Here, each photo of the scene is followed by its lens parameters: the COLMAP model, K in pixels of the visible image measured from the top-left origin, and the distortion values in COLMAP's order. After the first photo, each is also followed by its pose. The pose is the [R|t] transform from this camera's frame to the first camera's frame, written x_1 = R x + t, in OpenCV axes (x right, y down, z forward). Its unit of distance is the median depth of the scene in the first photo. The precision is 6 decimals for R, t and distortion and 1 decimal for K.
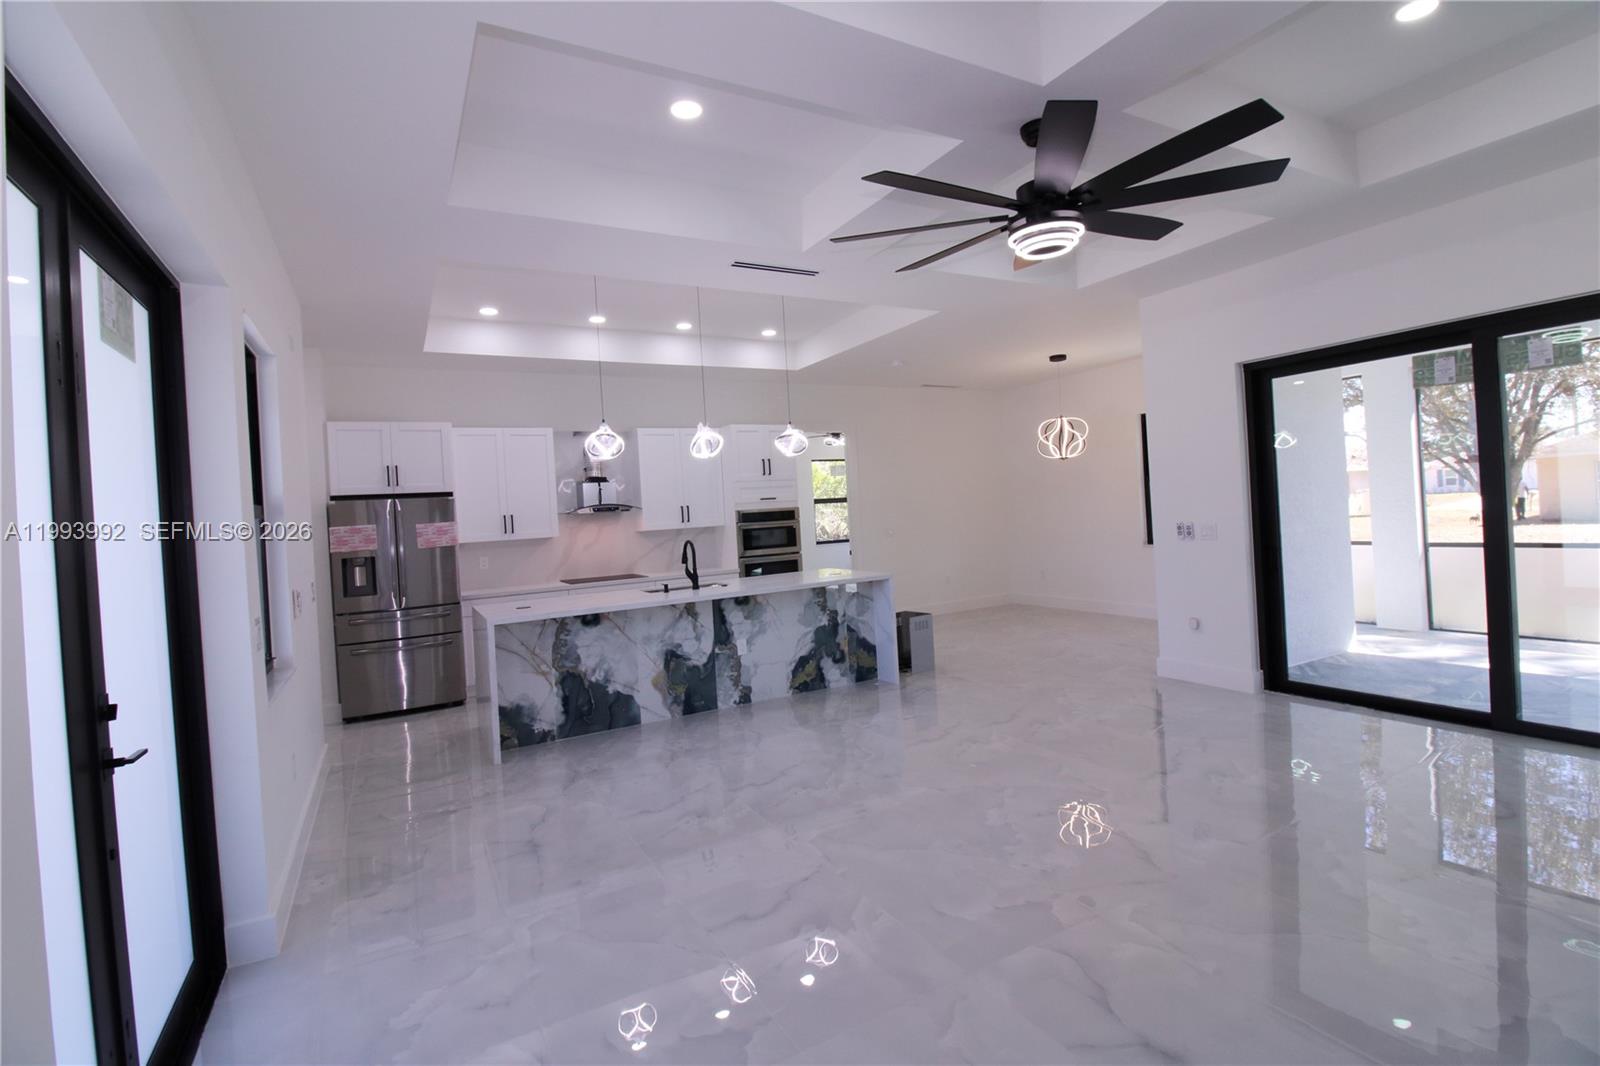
lens RADIAL K [[739.0, 0, 803.9], [0, 739.0, 514.5], [0, 0, 1]] dist [-0.004511, -0.007449]
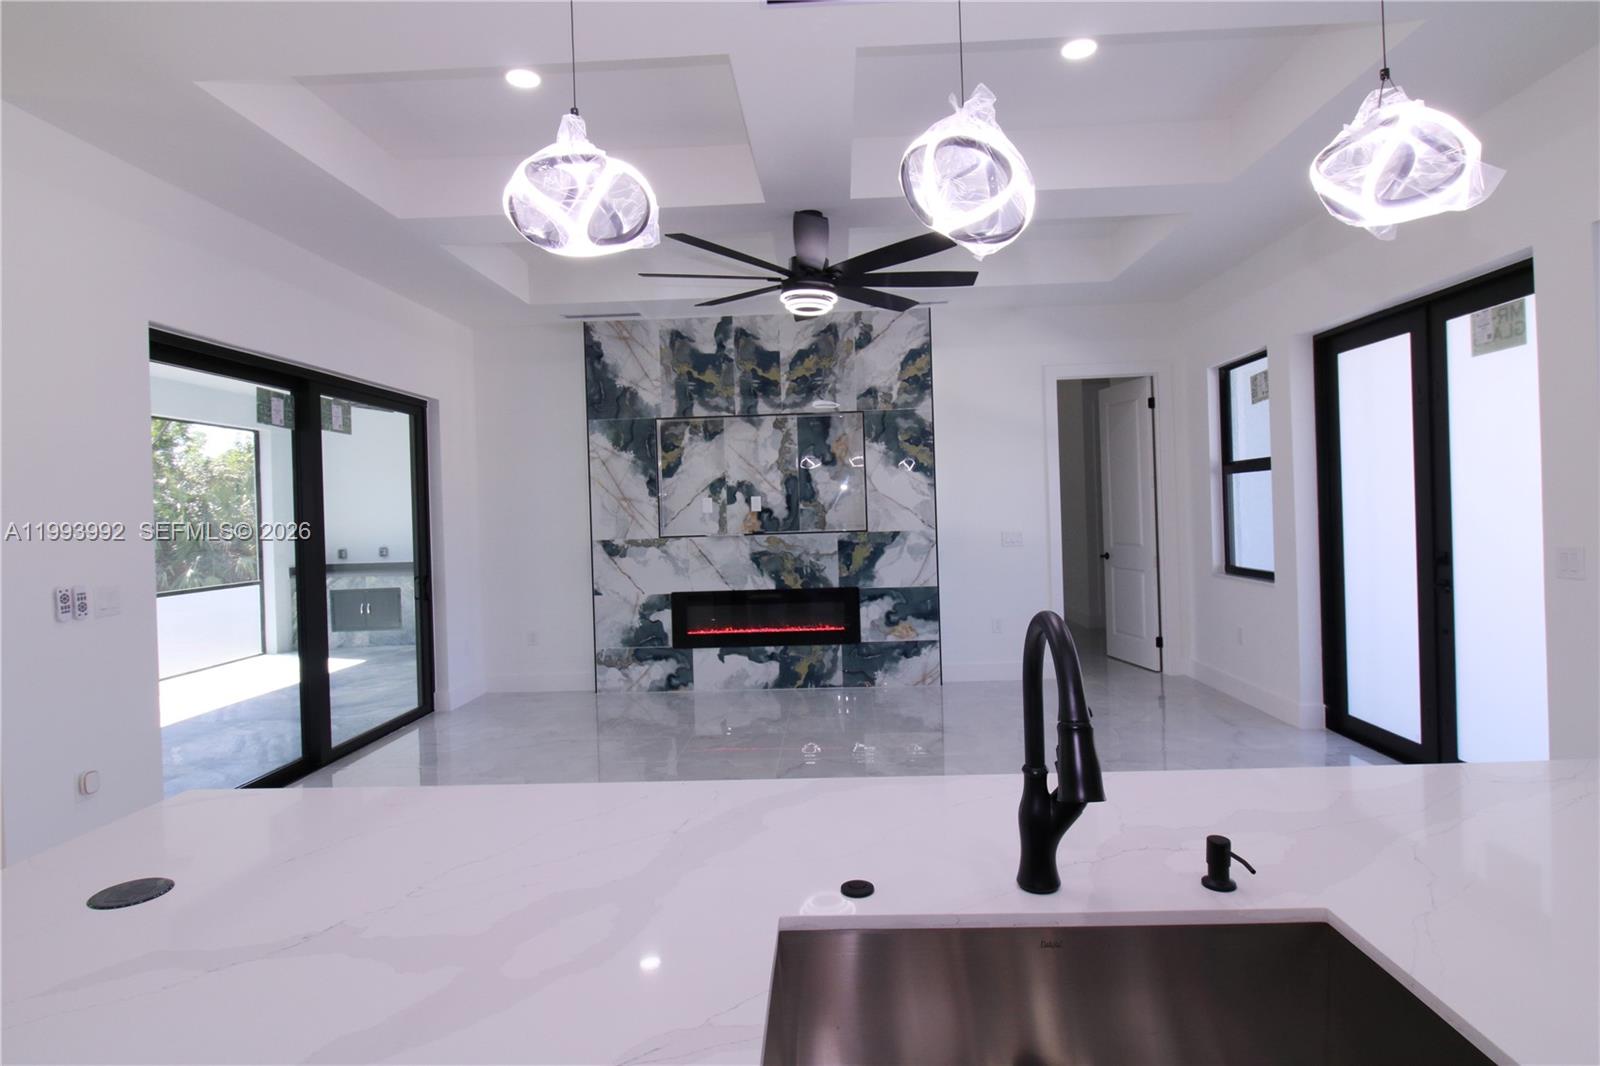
lens RADIAL K [[841.5, 0, 808.0], [0, 841.5, 513.2], [0, 0, 1]] dist [0.003708, -0.012297]
pose [[-0.853105, 0.082878, 0.515115, -0.210760], [0.083384, 0.996270, -0.022197, 0.014971], [-0.515033, 0.024016, -0.856834, 1.205953]]
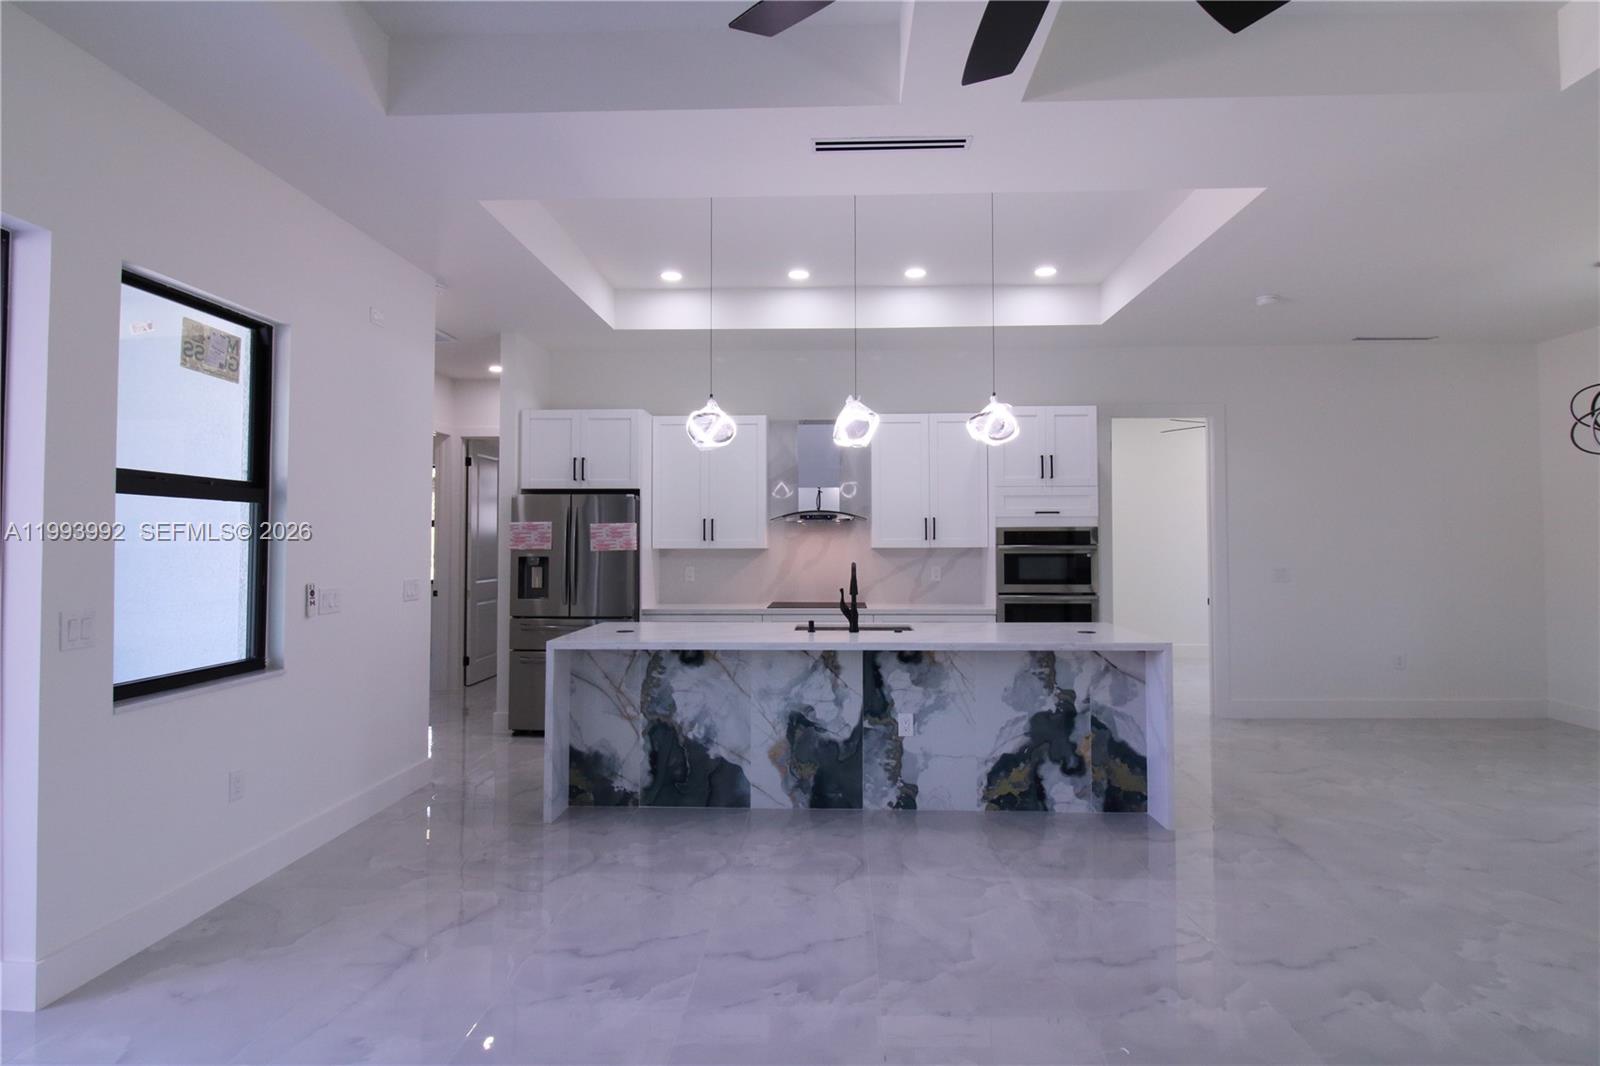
lens RADIAL K [[846.1, 0, 805.2], [0, 846.1, 513.2], [0, 0, 1]] dist [0.002629, -0.010364]
pose [[0.851953, 0.038858, -0.522175, 0.236703], [-0.050141, 0.998714, -0.007488, -0.004815], [0.521213, 0.032561, 0.852806, 0.280391]]
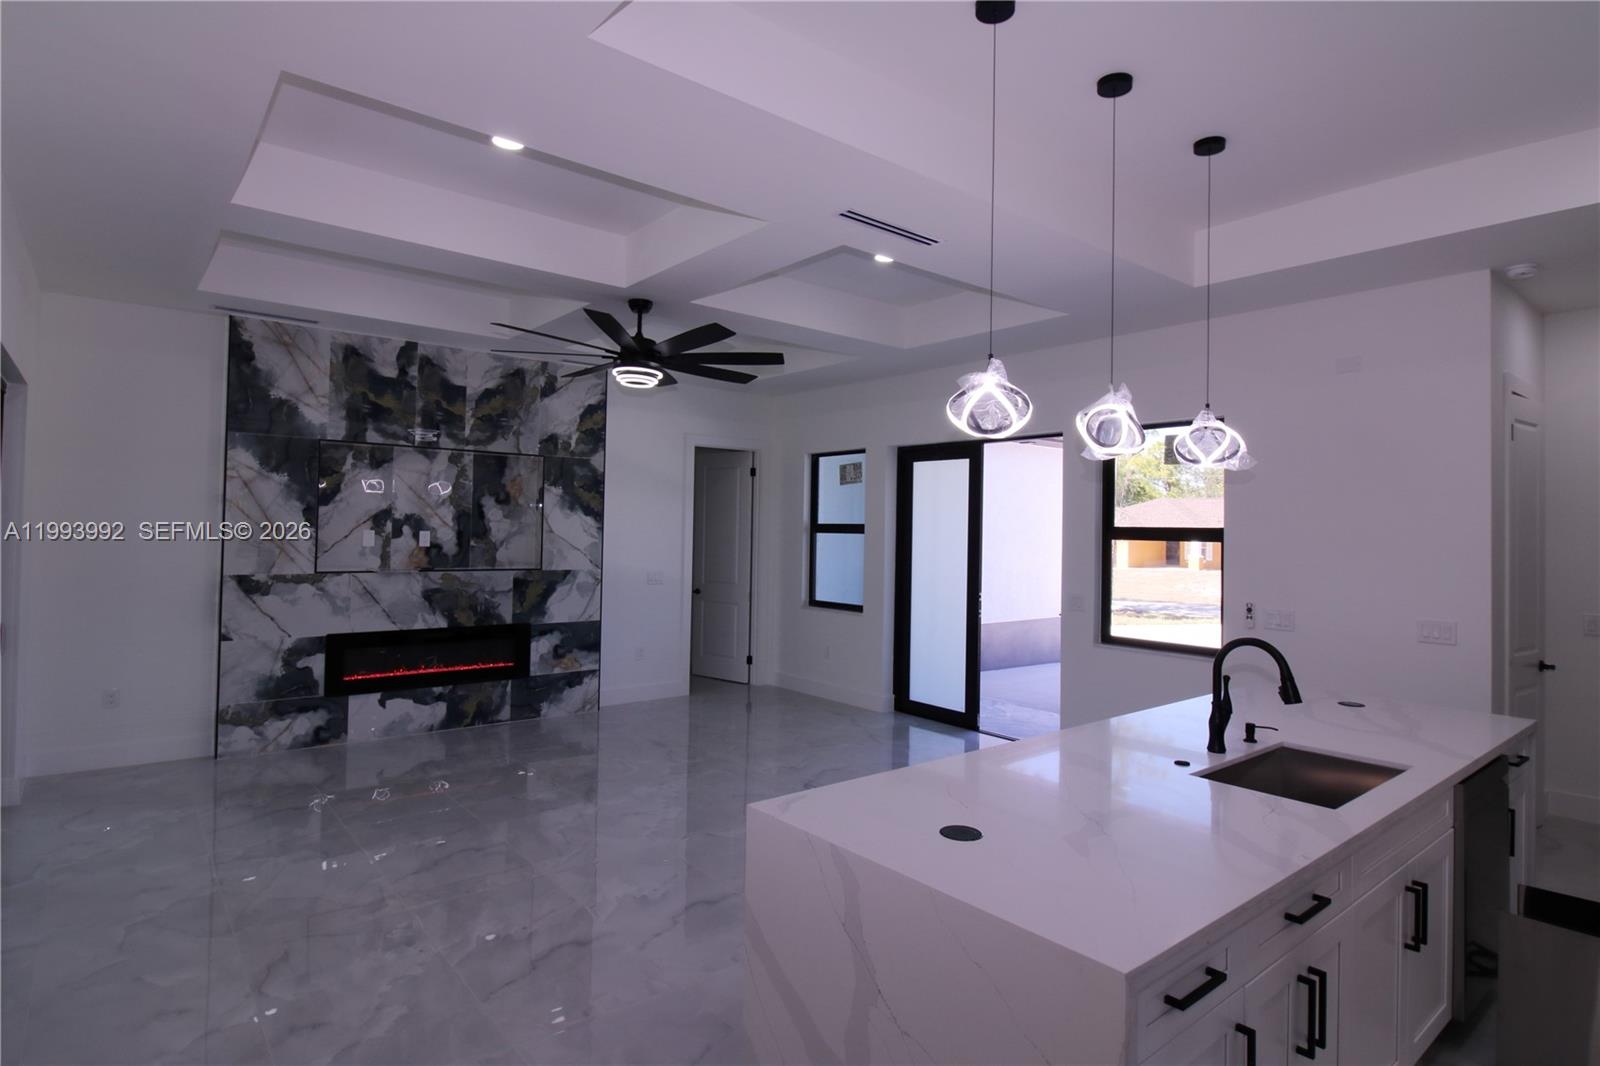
lens RADIAL K [[841.5, 0, 804.4], [0, 841.5, 512.5], [0, 0, 1]] dist [0.003708, -0.012297]
pose [[-0.982529, 0.035021, -0.182787, 0.169020], [0.036892, 0.999296, -0.006847, -0.040288], [0.182418, -0.013471, -0.983129, 1.446085]]
